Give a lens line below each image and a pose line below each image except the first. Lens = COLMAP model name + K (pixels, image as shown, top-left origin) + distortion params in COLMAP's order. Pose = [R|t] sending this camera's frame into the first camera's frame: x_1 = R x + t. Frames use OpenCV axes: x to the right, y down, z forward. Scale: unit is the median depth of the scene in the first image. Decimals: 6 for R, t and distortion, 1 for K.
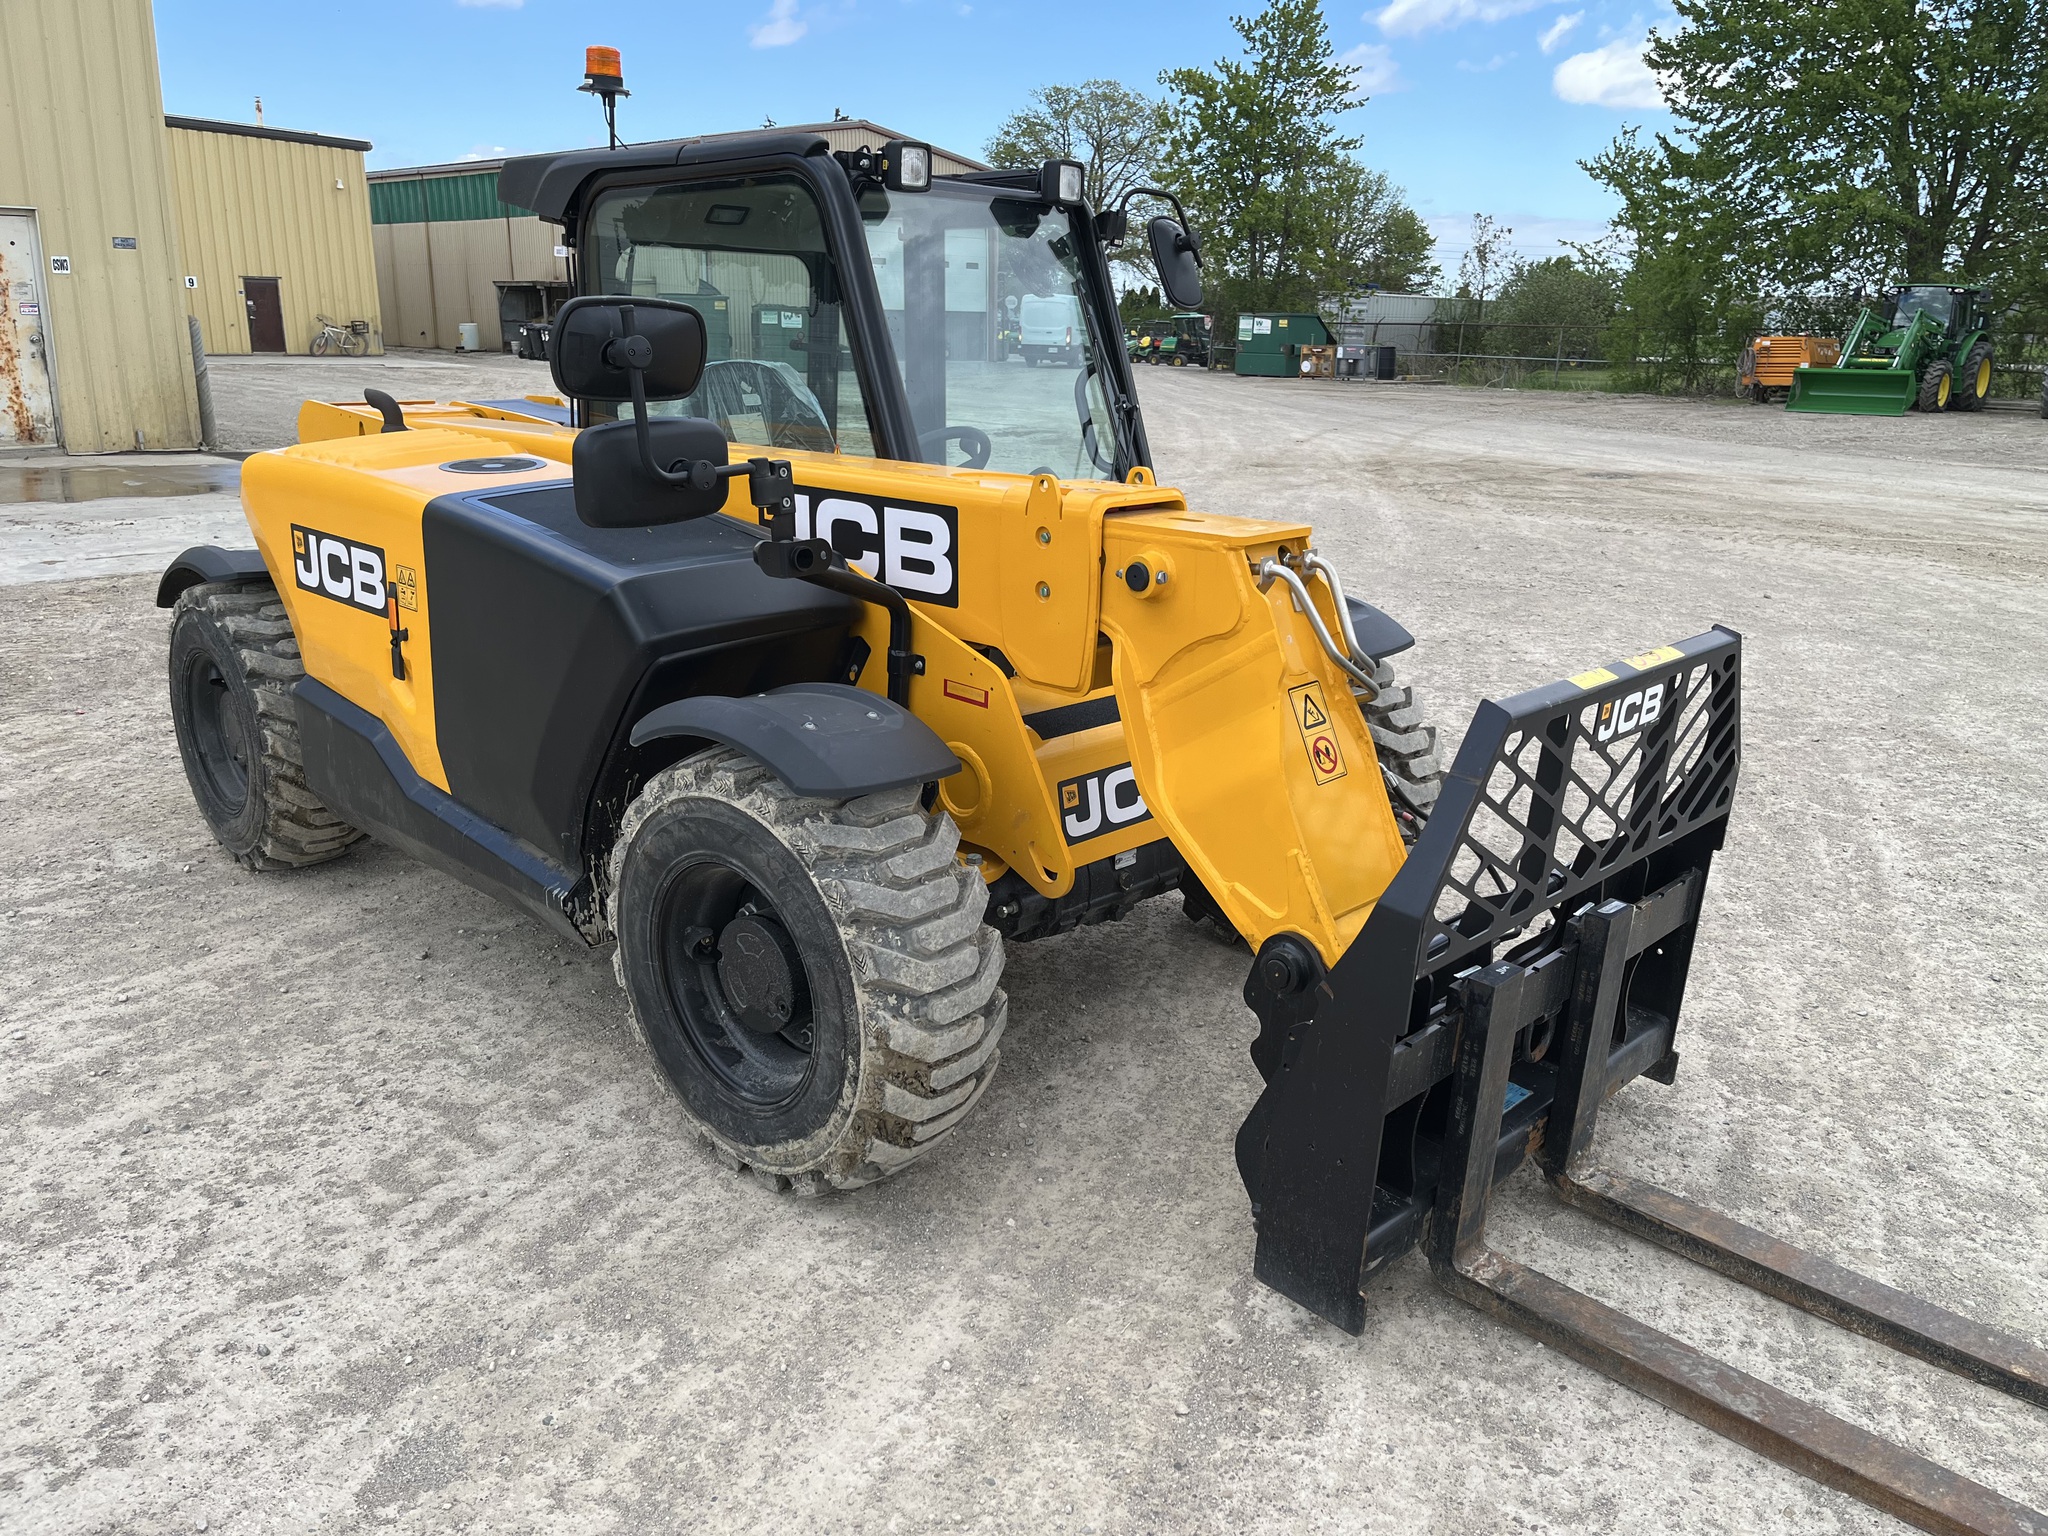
lens RADIAL K [[1547.0, 0, 1045.1], [0, 1547.0, 773.7], [0, 0, 1]] dist [0.058537, -0.082850]
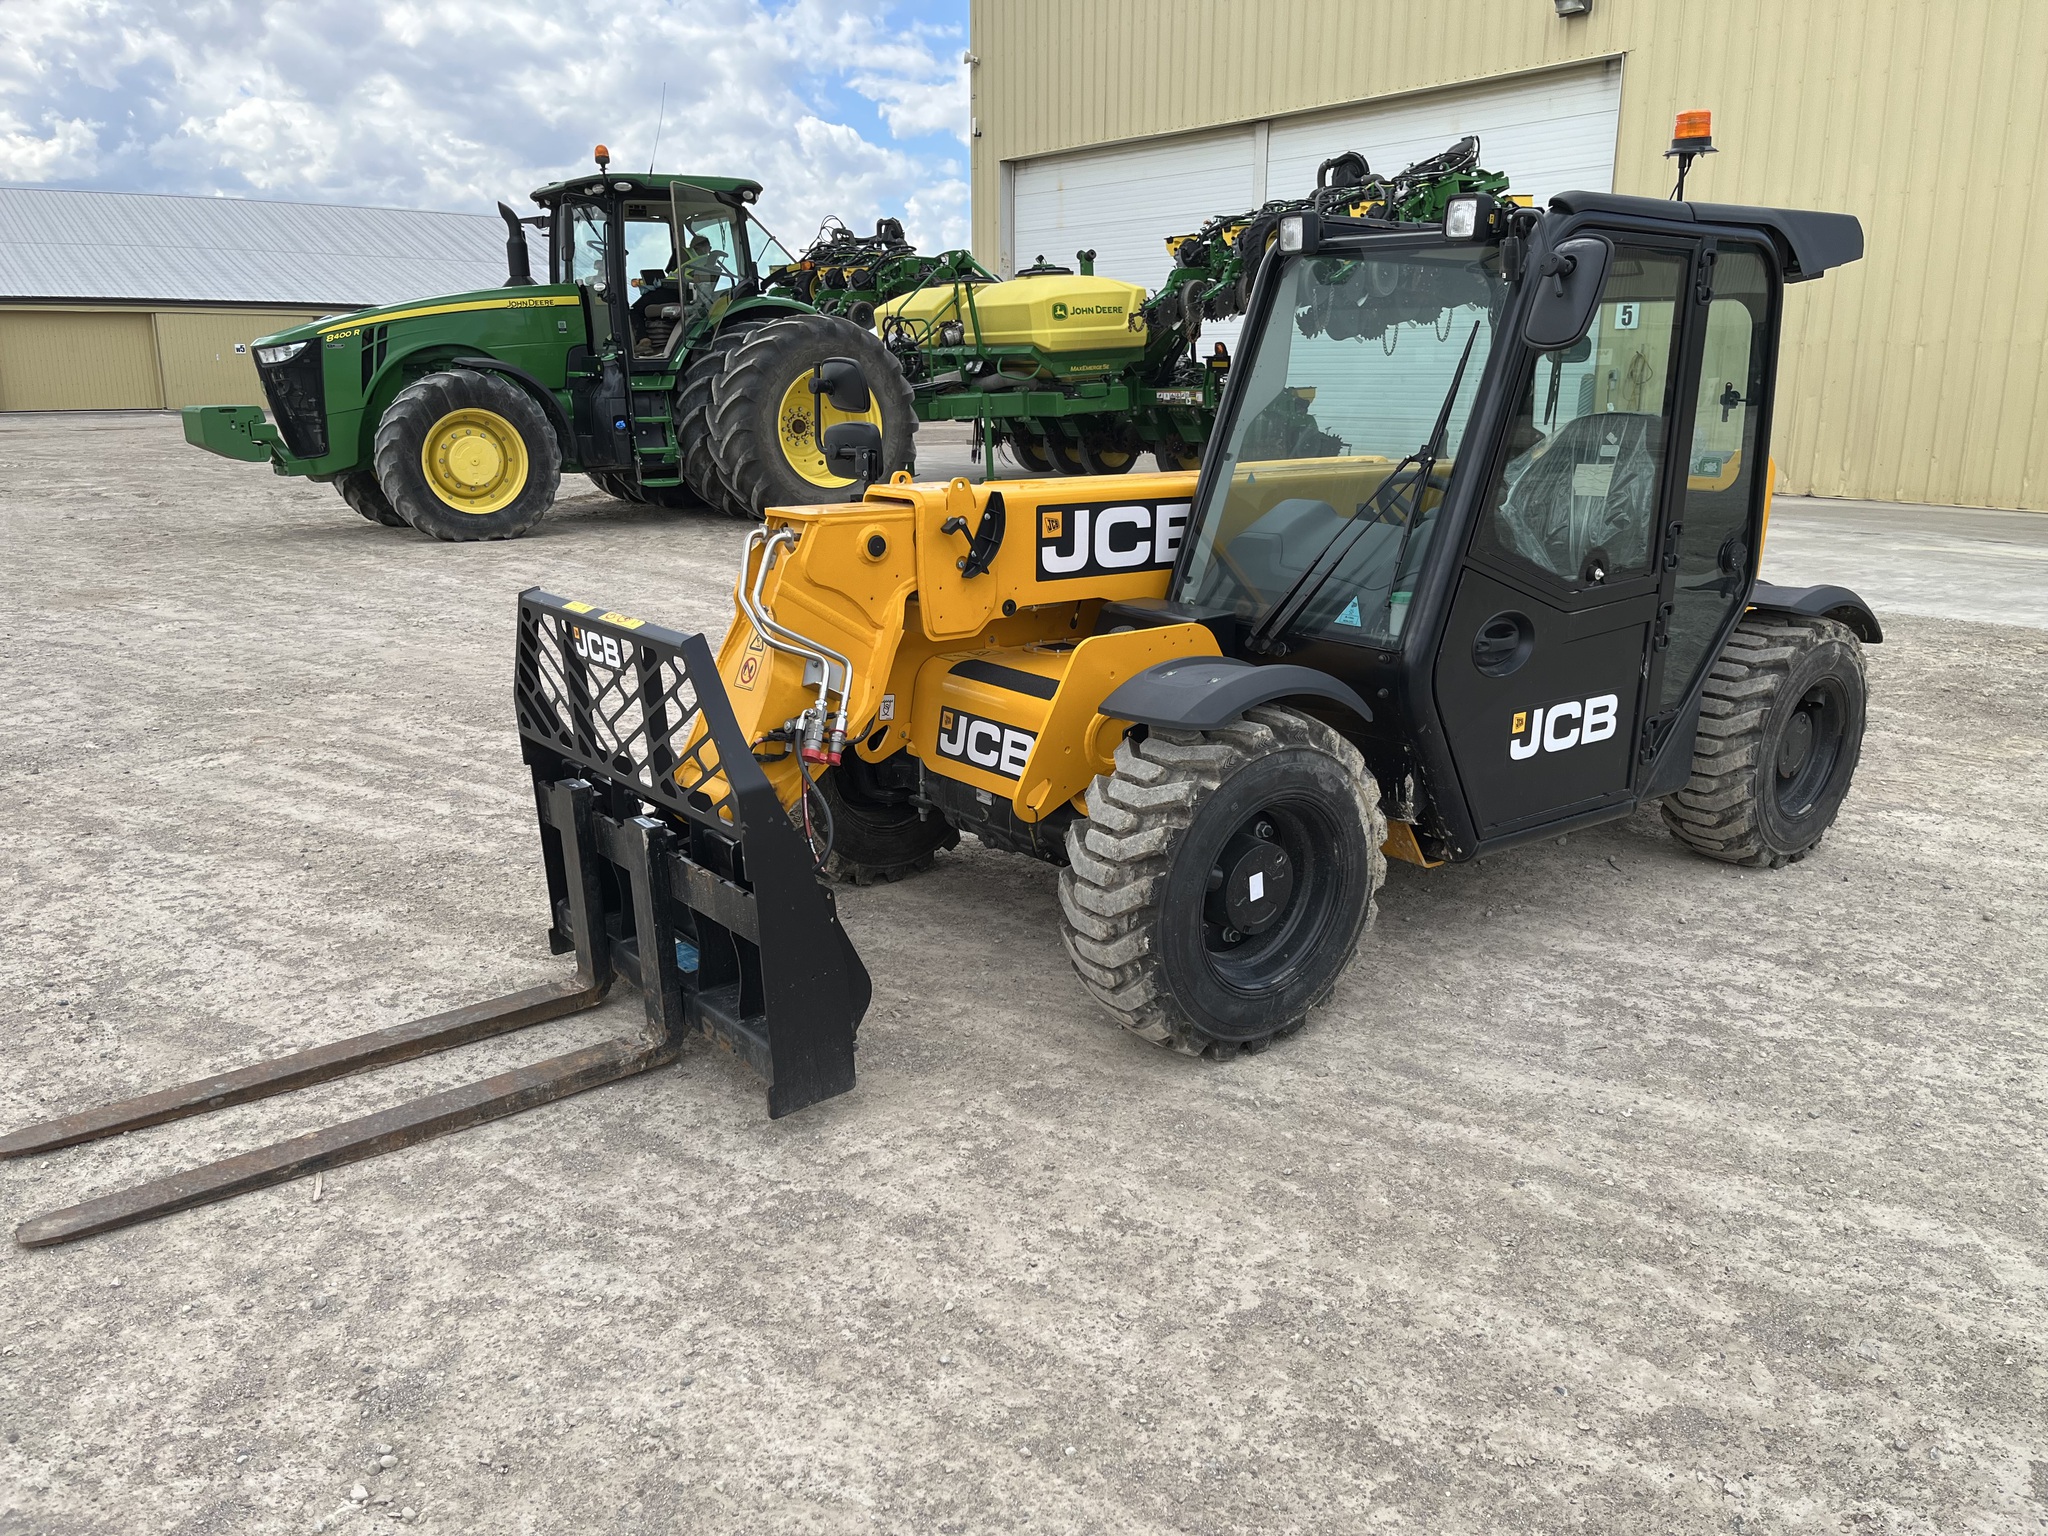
lens RADIAL K [[1556.1, 0, 1025.5], [0, 1556.1, 761.3], [0, 0, 1]] dist [0.059791, -0.079380]
pose [[-0.147761, 0.228279, -0.962318, 1.127699], [-0.282328, 0.922776, 0.262250, -0.279523], [0.947870, 0.310440, -0.071901, 1.012445]]
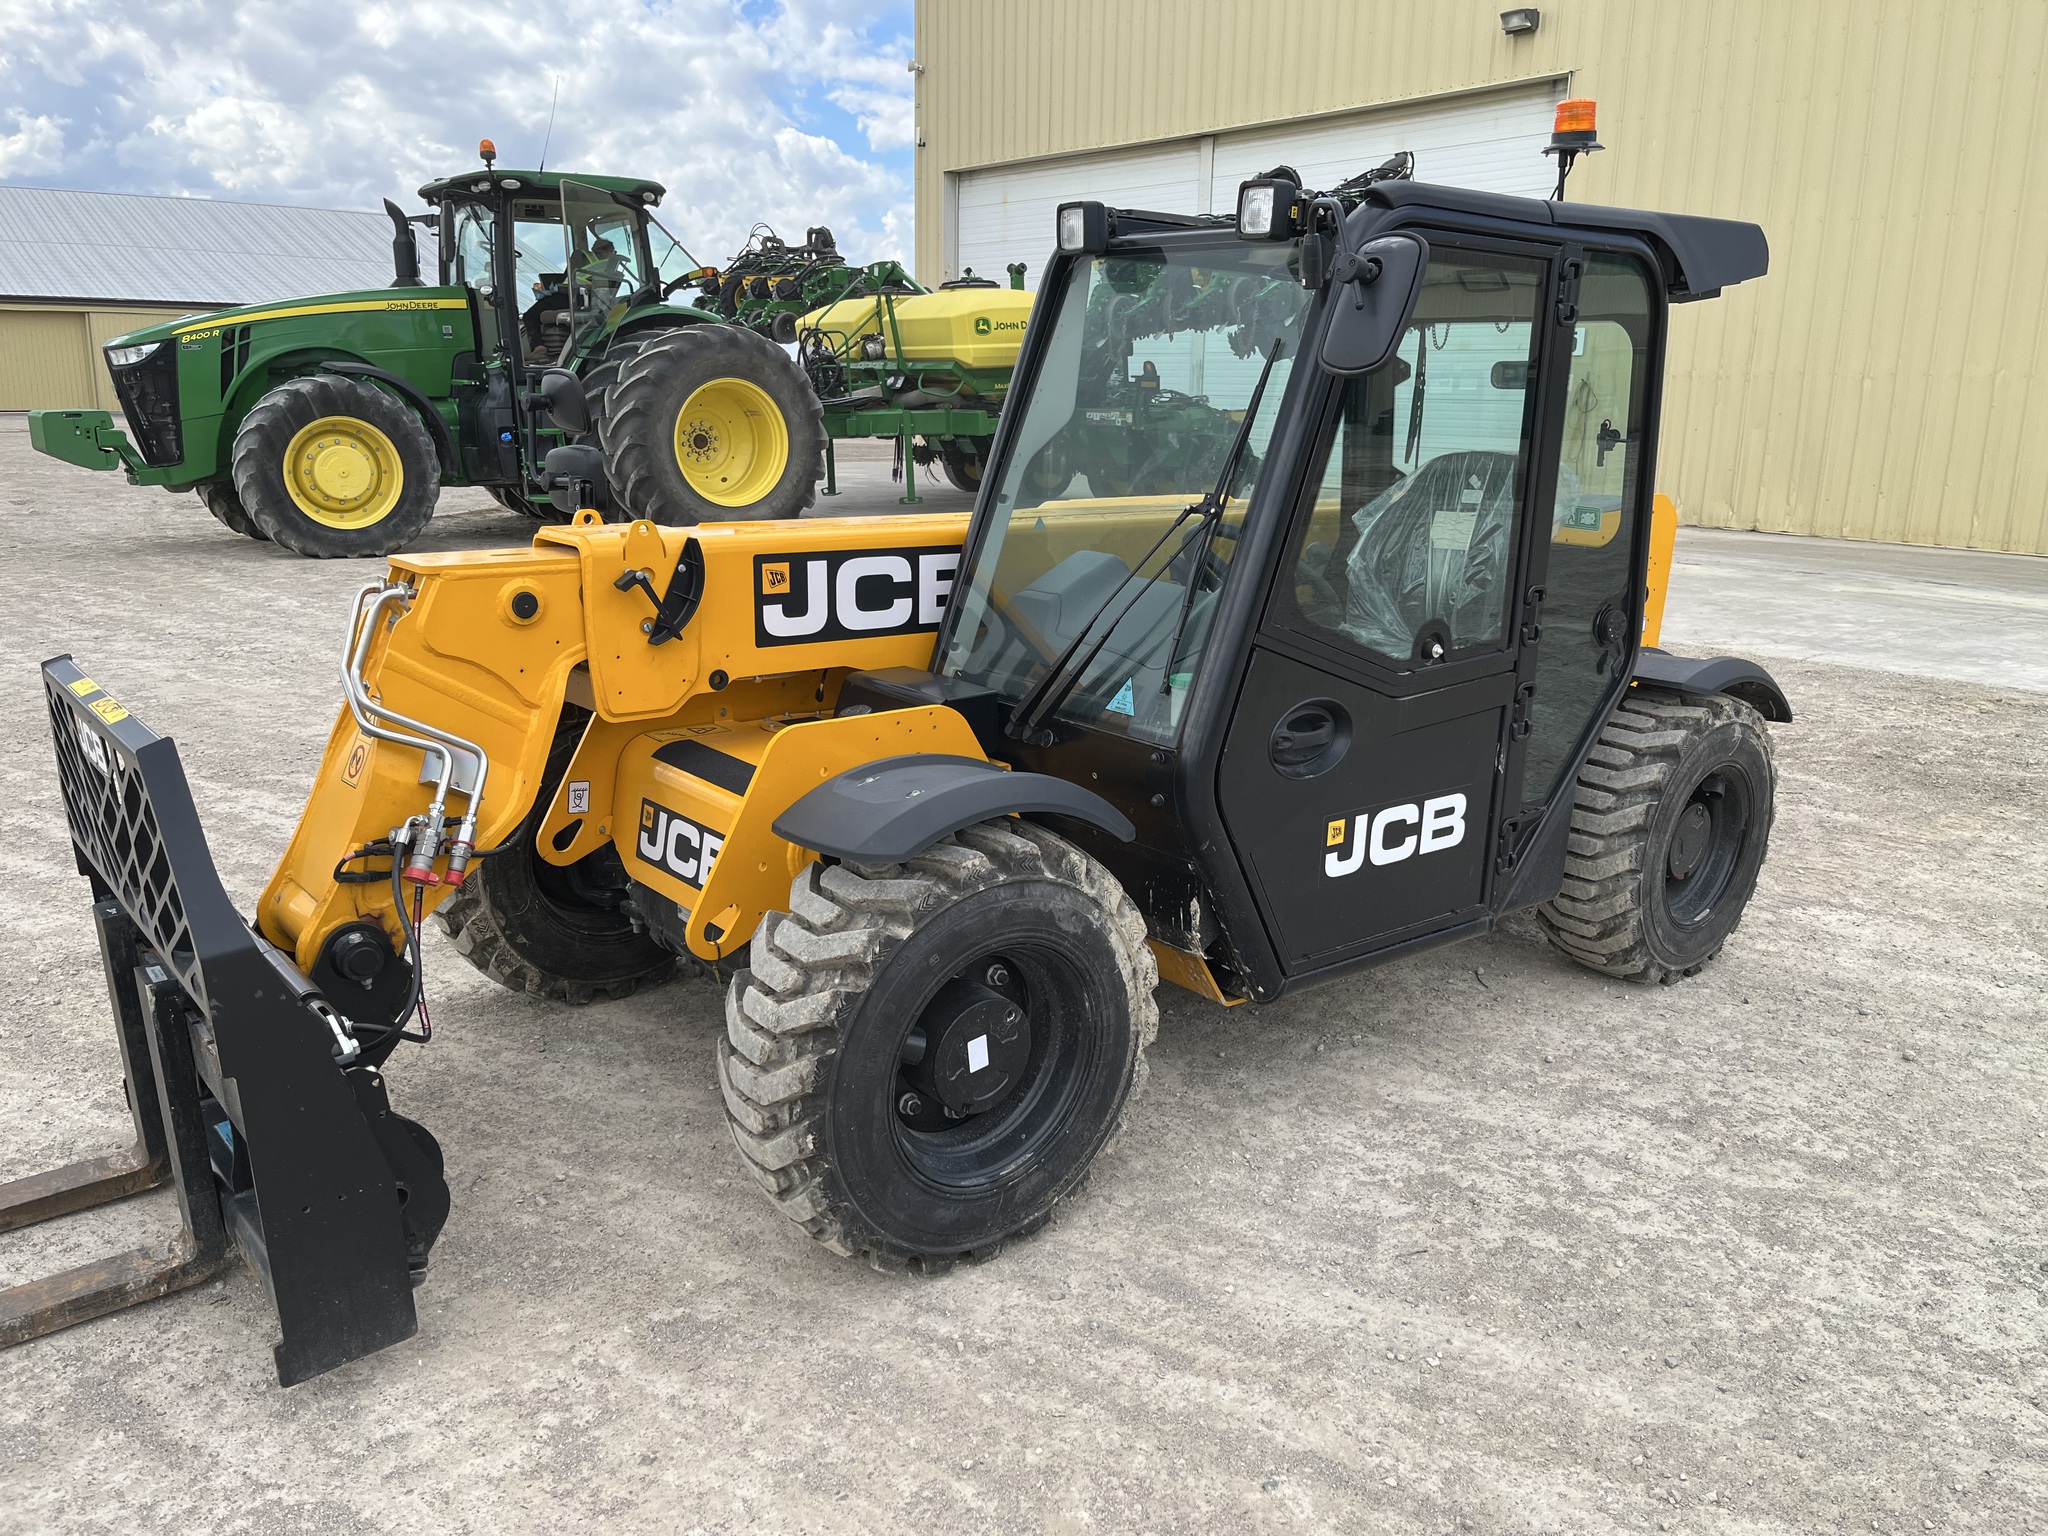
lens RADIAL K [[1554.8, 0, 1036.8], [0, 1554.8, 763.8], [0, 0, 1]] dist [0.055753, -0.069311]
pose [[-0.124922, 0.218996, -0.967696, 0.888796], [-0.299582, 0.921486, 0.247212, -0.319487], [0.945857, 0.320786, -0.049506, 1.122753]]
